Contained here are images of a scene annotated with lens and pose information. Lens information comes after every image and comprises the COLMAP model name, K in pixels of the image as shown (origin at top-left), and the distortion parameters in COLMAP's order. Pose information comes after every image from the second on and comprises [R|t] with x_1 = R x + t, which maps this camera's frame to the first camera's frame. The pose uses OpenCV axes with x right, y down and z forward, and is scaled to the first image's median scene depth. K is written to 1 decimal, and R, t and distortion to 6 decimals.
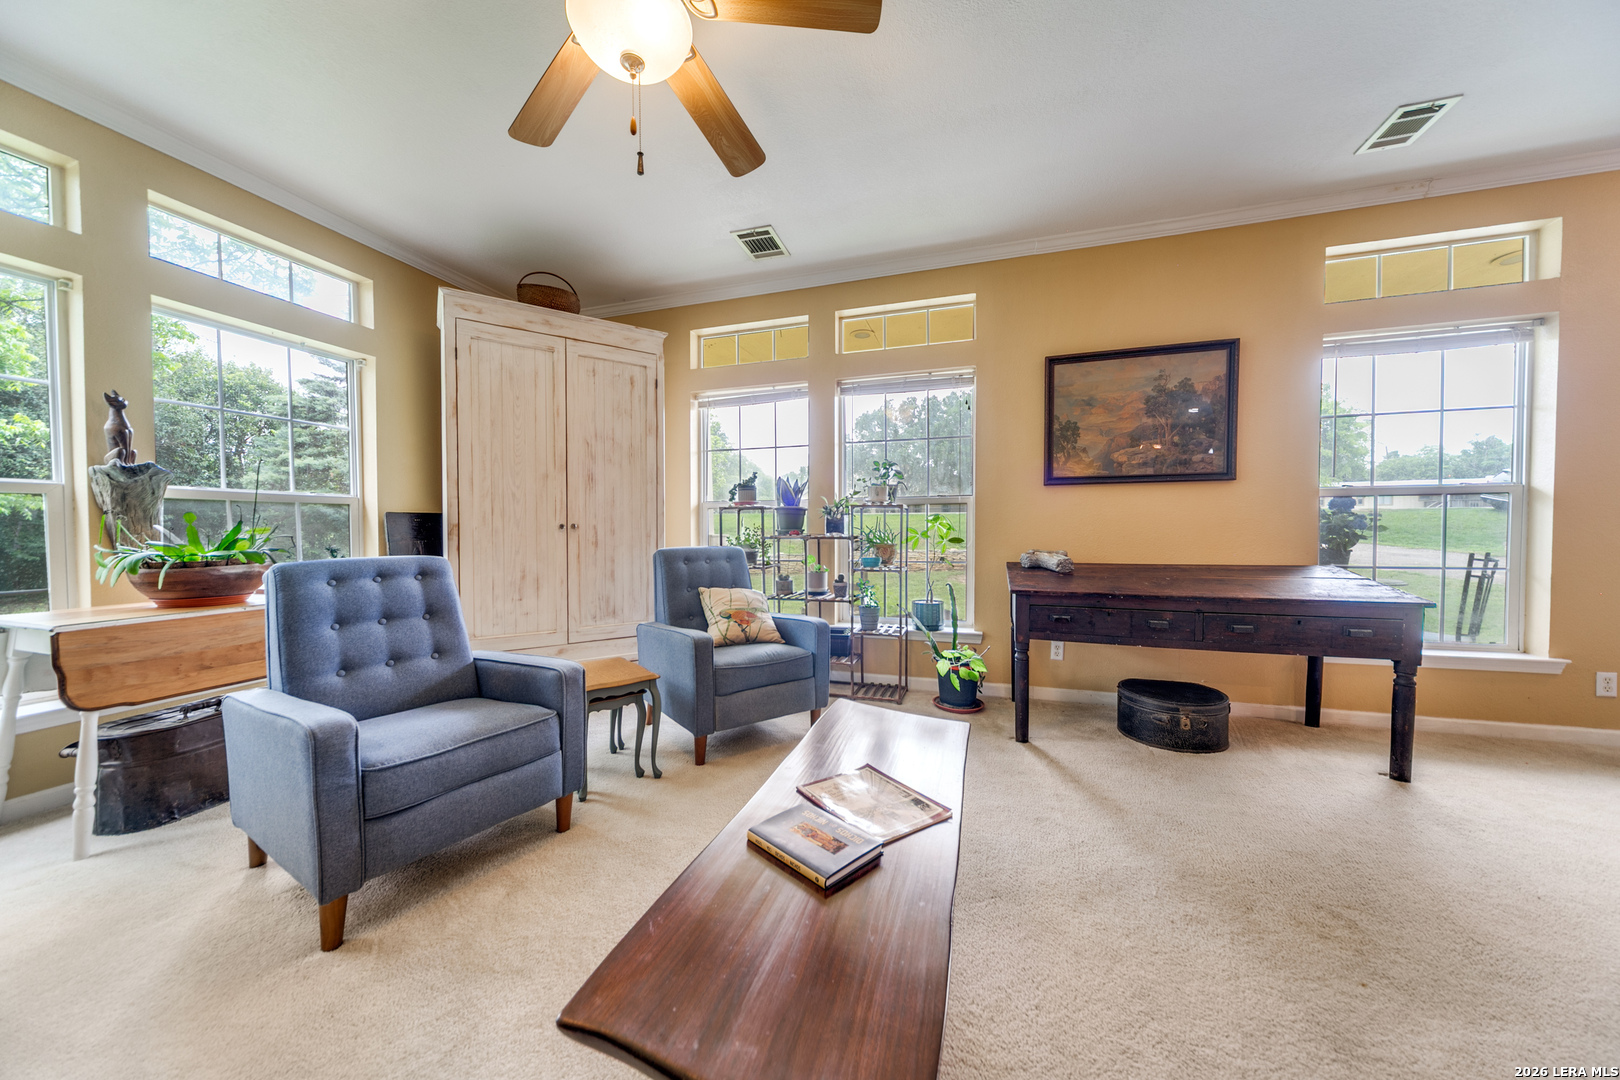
lens RADIAL K [[558.9, 0, 810.0], [0, 558.9, 540.0], [0, 0, 1]] dist [0.001204, 0.000017]
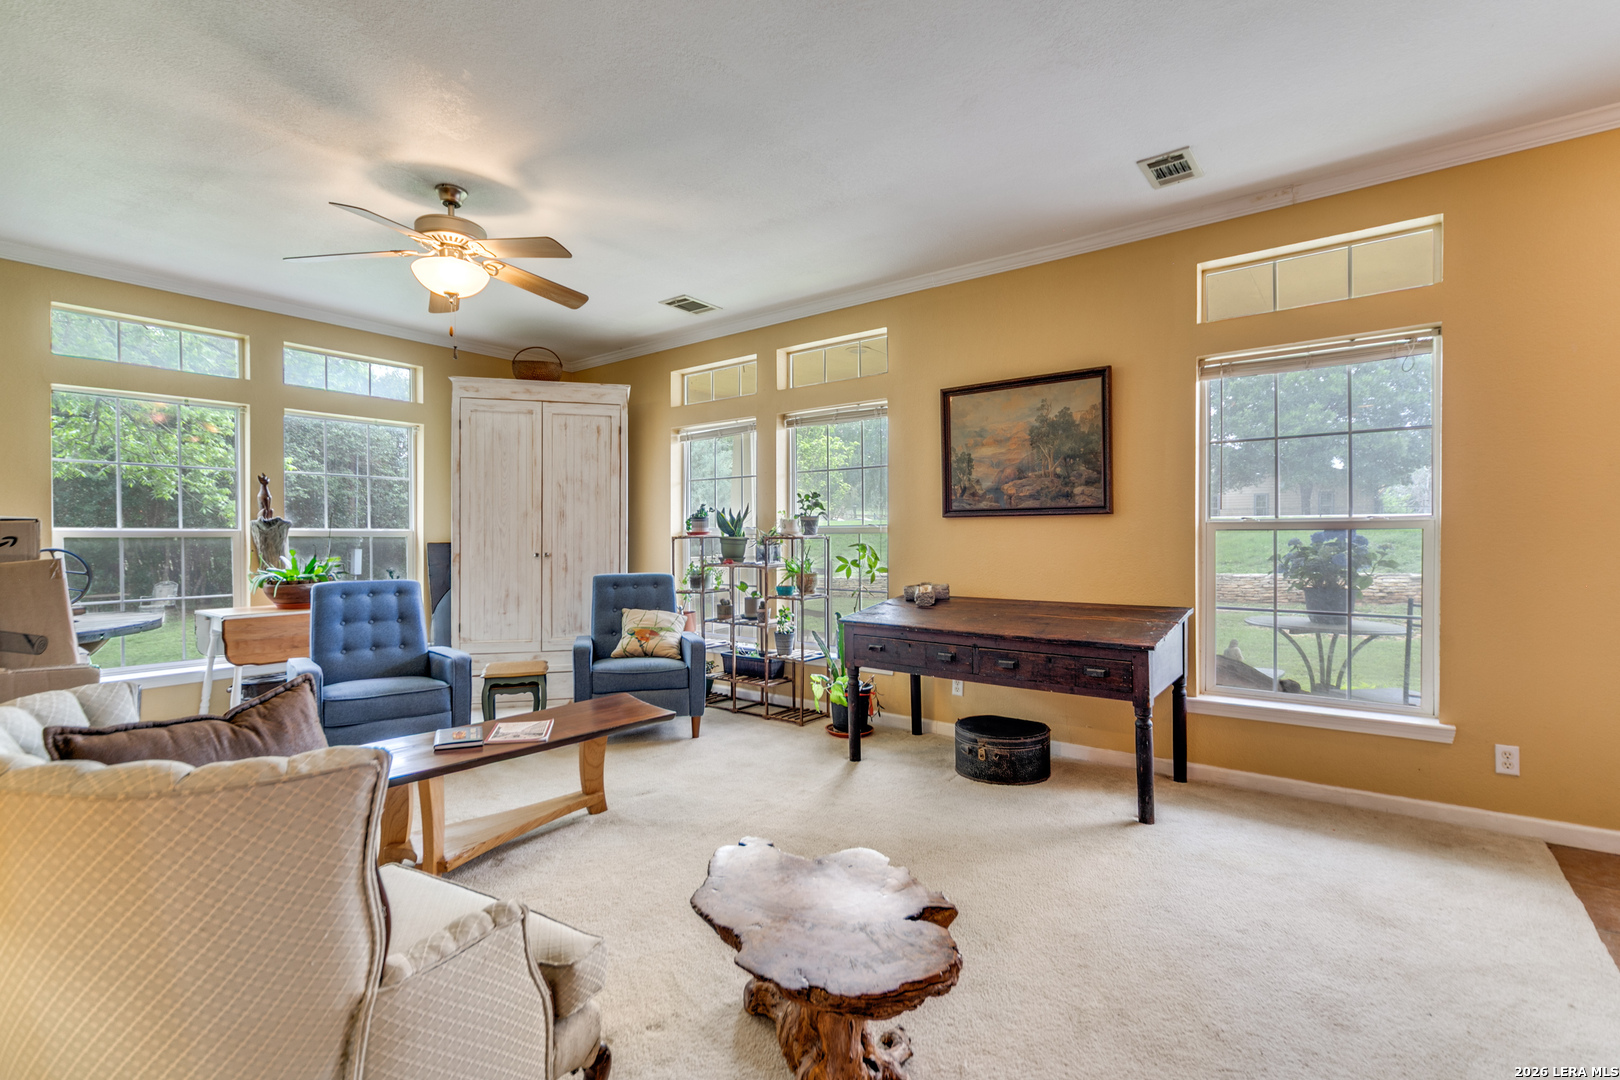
lens RADIAL K [[749.6, 0, 810.0], [0, 749.6, 540.0], [0, 0, 1]] dist [-0.001182, -0.000064]
pose [[0.940962, 0.003186, -0.338498, 0.714664], [-0.007880, 0.999891, -0.012494, -0.043638], [0.338421, 0.014424, 0.940884, -0.364272]]
